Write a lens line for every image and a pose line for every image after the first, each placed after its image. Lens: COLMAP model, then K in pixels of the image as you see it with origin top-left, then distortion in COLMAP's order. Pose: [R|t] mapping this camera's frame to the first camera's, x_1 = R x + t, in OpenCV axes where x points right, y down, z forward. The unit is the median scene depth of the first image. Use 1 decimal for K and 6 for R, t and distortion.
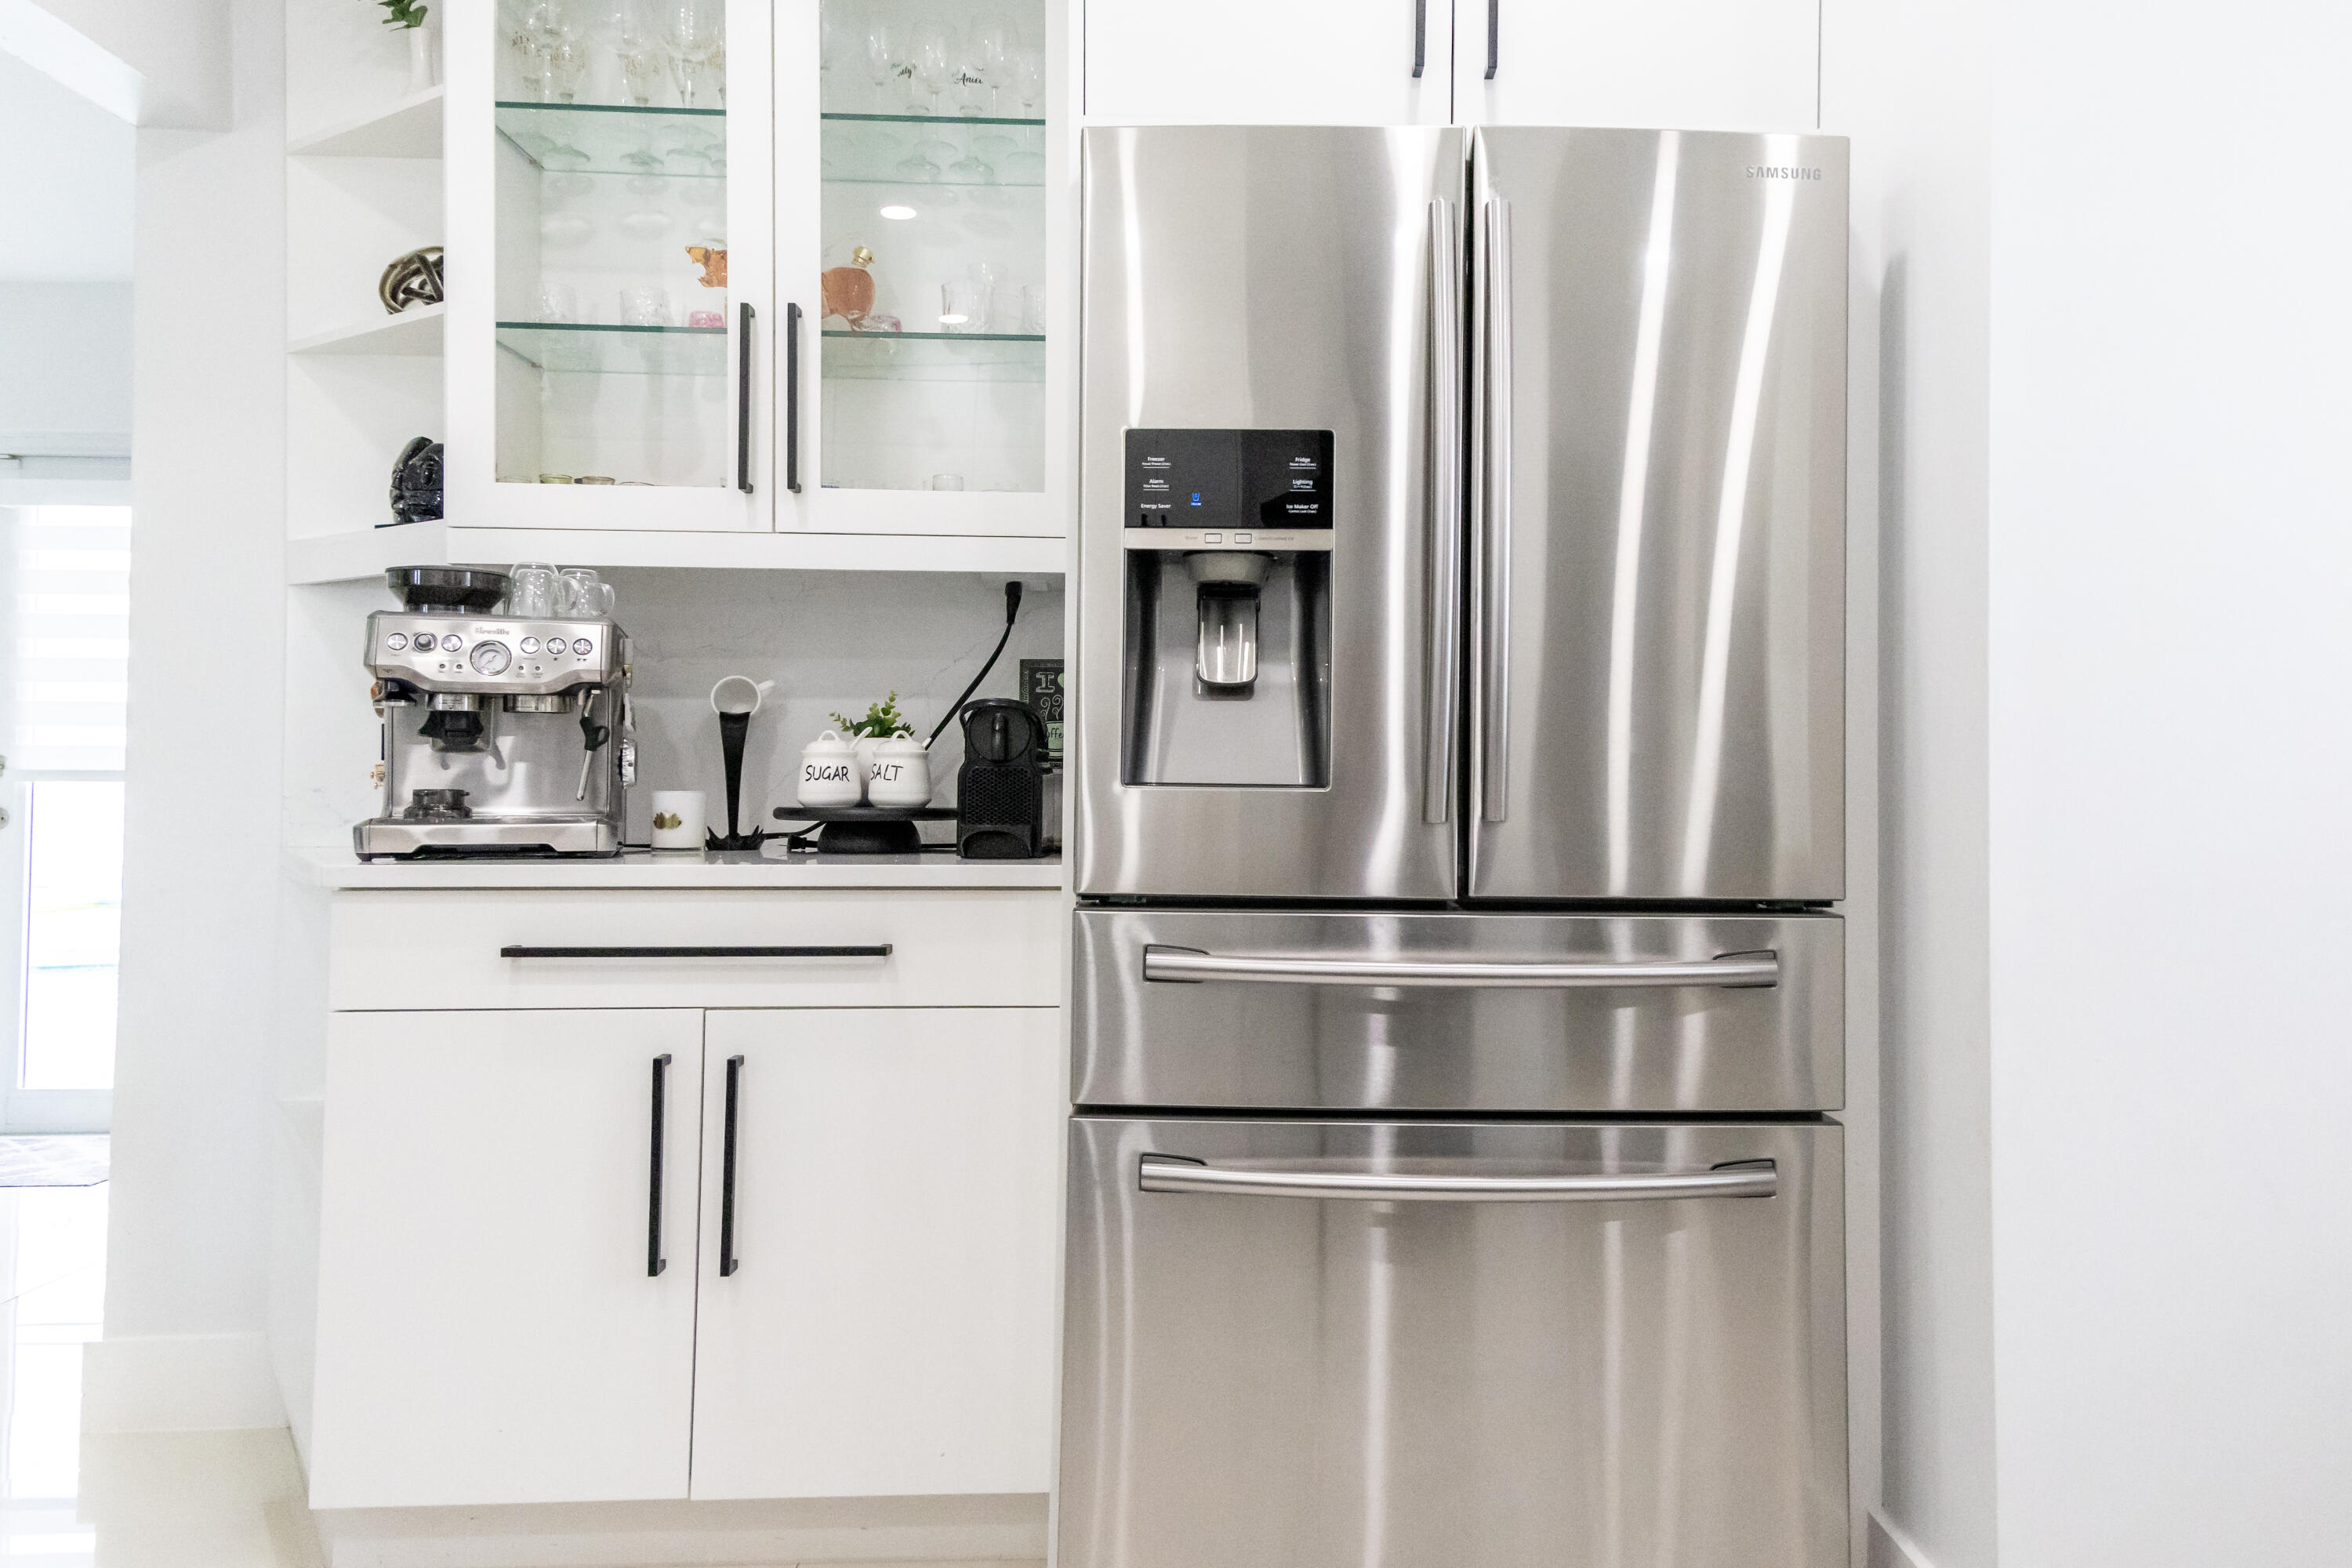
lens RADIAL K [[1683.8, 0, 1271.9], [0, 1683.8, 741.7], [0, 0, 1]] dist [0.074992, 0.000284]
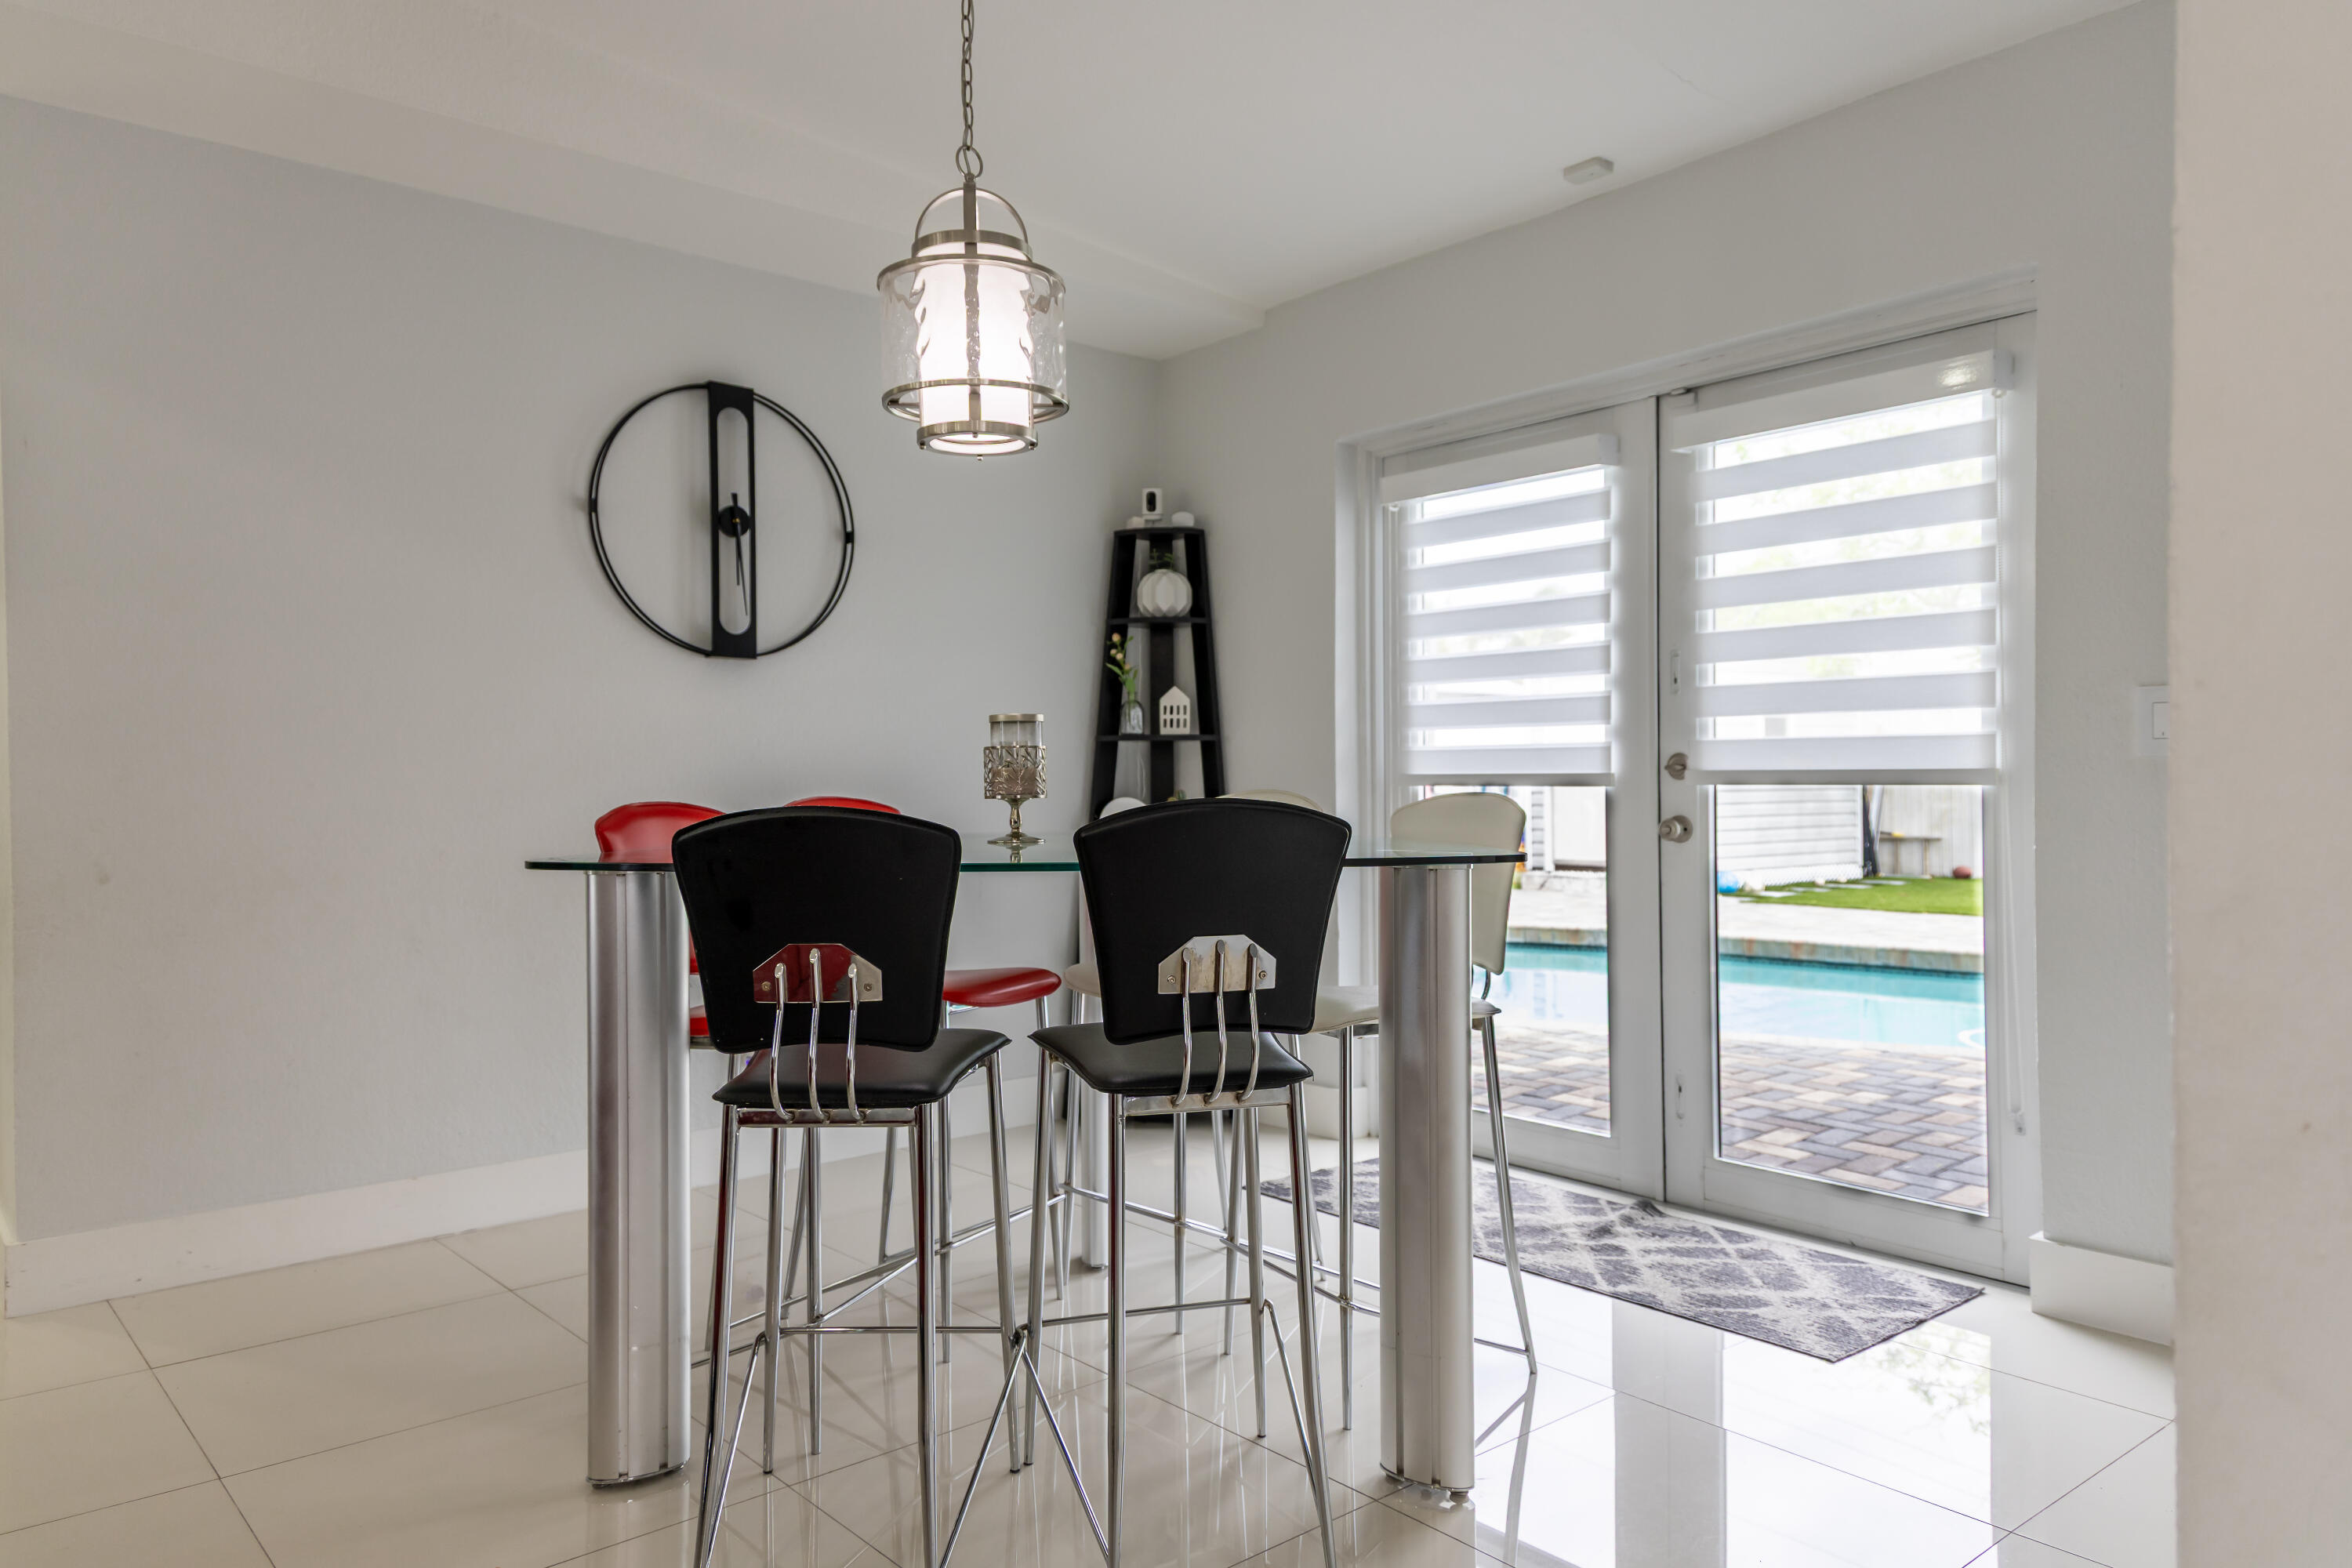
lens RADIAL K [[1555.2, 0, 1179.0], [0, 1555.2, 772.3], [0, 0, 1]] dist [0.090927, -0.060584]
pose [[0.620254, -0.014258, -0.784272, -0.615407], [0.028158, 0.999595, 0.004097, 0.012296], [0.783896, -0.024625, 0.620404, 0.745252]]
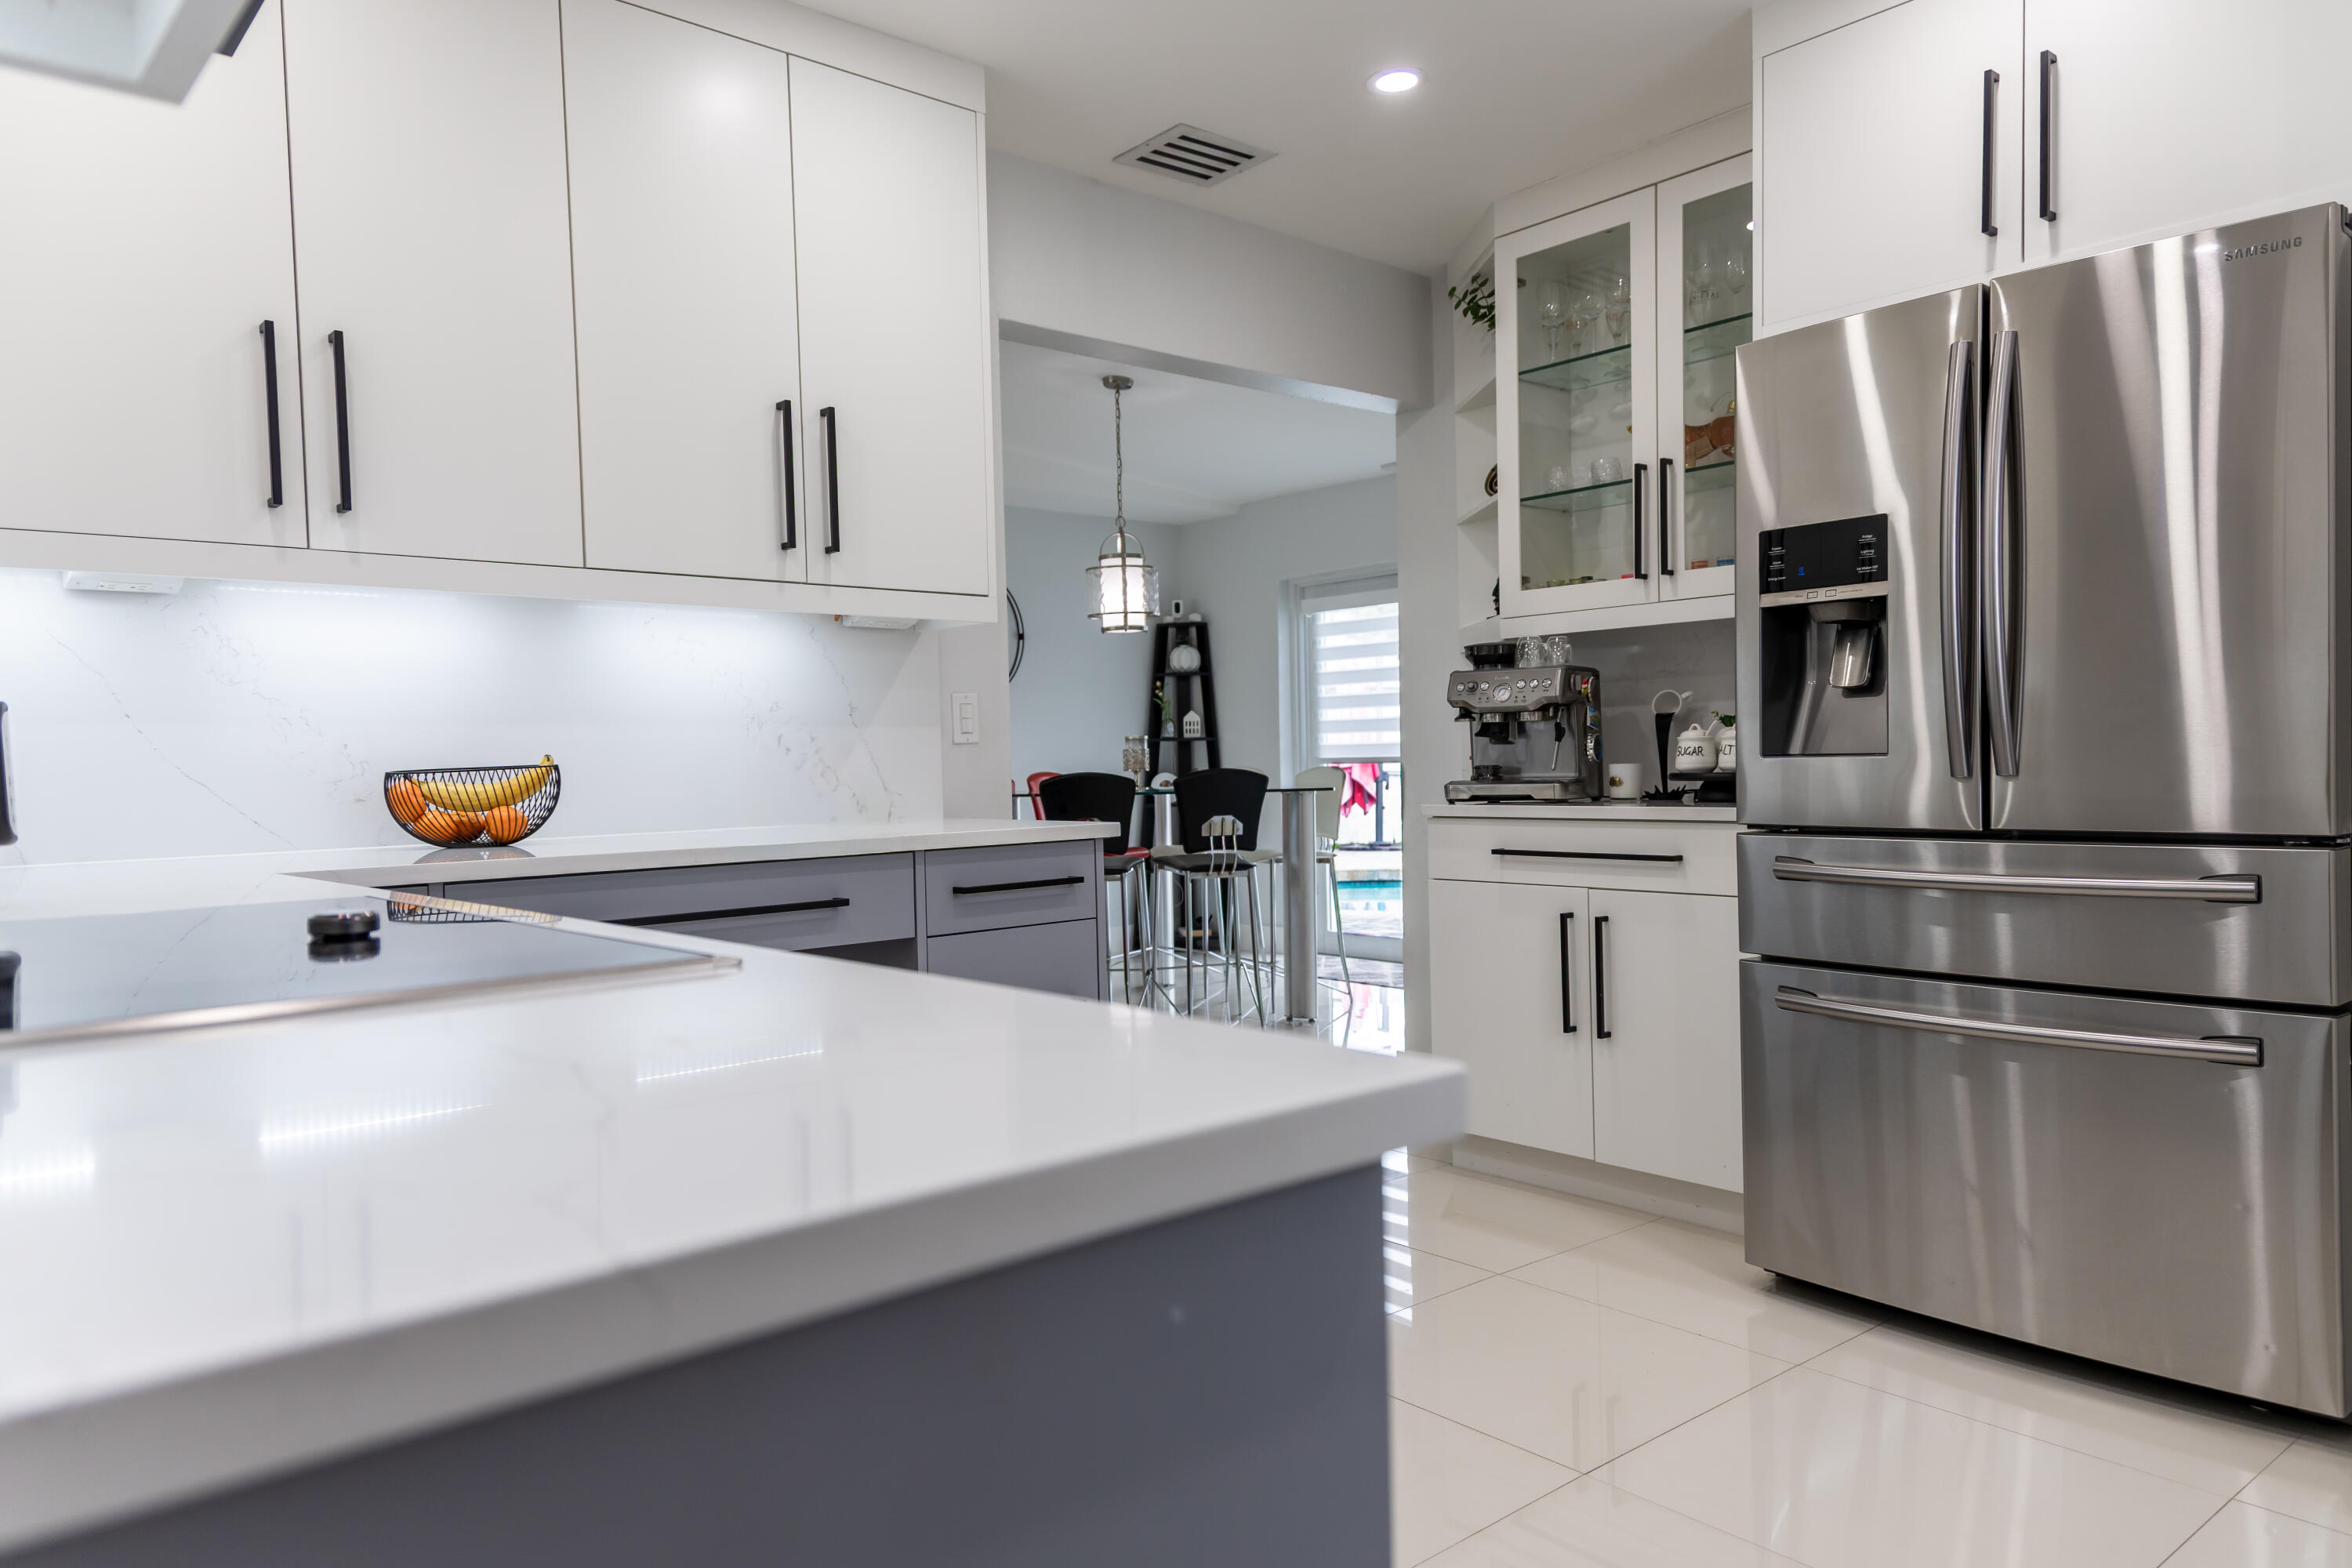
lens RADIAL K [[1555.2, 0, 1179.0], [0, 1555.2, 772.3], [0, 0, 1]] dist [0.090927, -0.060584]
pose [[0.626706, -0.013414, -0.779140, 0.601673], [0.039910, 0.999092, 0.014901, -0.002516], [0.778233, -0.040434, 0.626673, -0.302284]]
